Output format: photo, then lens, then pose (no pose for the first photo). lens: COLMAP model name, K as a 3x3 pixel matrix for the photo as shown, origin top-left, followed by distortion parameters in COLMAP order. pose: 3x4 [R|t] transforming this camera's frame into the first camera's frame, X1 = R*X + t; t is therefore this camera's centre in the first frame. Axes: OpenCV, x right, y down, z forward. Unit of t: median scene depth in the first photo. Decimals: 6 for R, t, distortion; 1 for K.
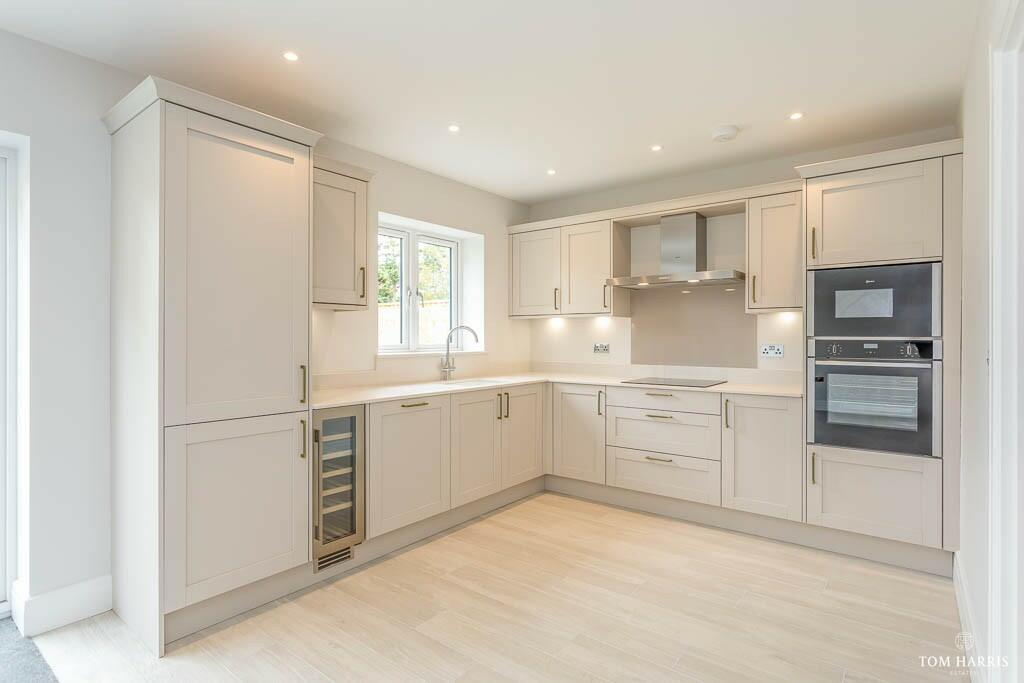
lens RADIAL K [[516.8, 0, 509.6], [0, 516.8, 337.0], [0, 0, 1]] dist [-0.004098, -0.000048]
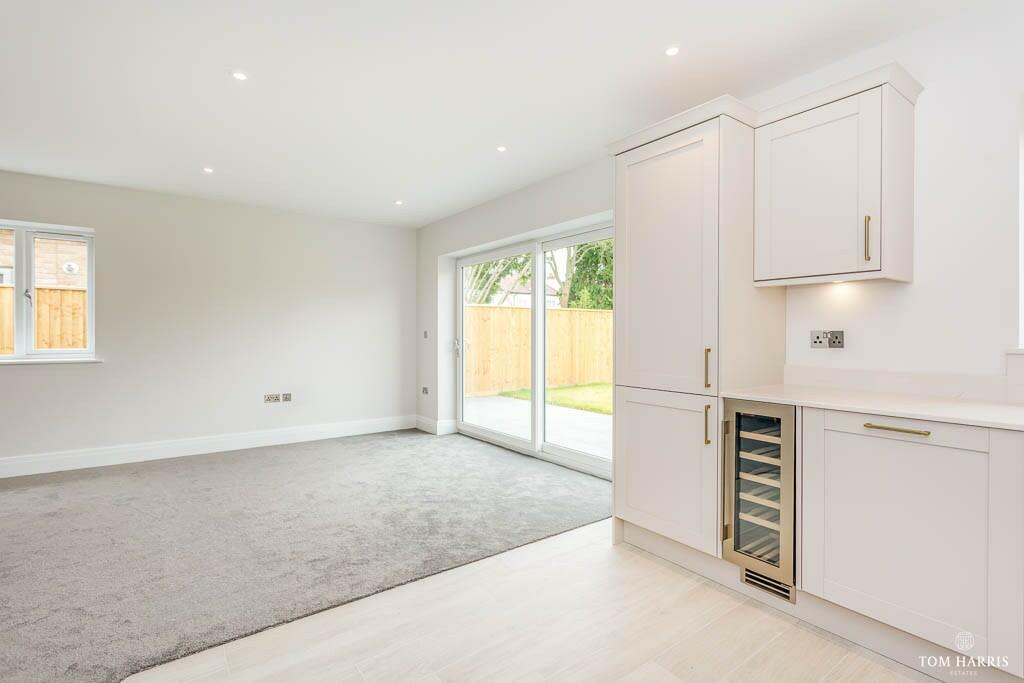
lens RADIAL K [[491.5, 0, 516.4], [0, 491.5, 335.9], [0, 0, 1]] dist [0.004817, 0.000172]
pose [[-0.265975, 0.004438, -0.963970, 0.415455], [-0.000067, 0.999989, 0.004623, 0.018771], [0.963980, 0.001294, -0.265972, 0.637081]]
